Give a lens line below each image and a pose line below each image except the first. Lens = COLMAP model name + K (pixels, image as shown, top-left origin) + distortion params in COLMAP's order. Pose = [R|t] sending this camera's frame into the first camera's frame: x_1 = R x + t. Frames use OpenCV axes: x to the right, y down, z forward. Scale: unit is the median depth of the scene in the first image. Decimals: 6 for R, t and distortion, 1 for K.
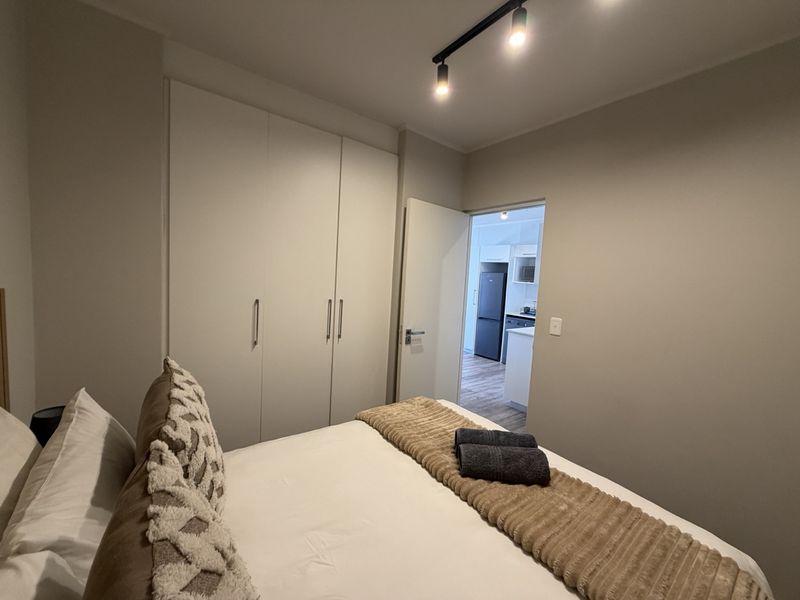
lens RADIAL K [[318.6, 0, 400.4], [0, 318.6, 300.2], [0, 0, 1]] dist [0.003467, 0.000465]
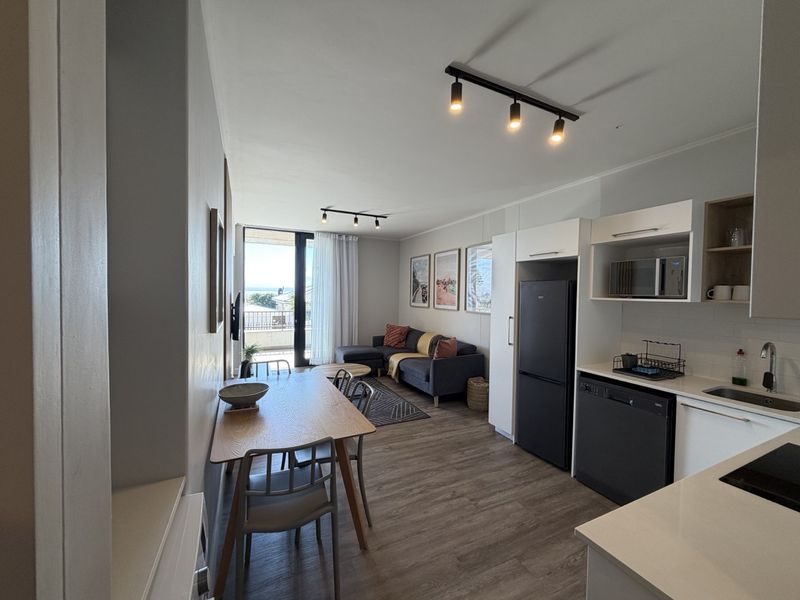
lens RADIAL K [[318.6, 0, 398.9], [0, 318.6, 300.1], [0, 0, 1]] dist [0.003467, 0.000465]
pose [[0.978160, -0.044808, -0.202964, 0.179689], [0.036389, 0.998323, -0.045028, -0.045352], [0.204641, 0.036659, 0.978150, 0.502965]]
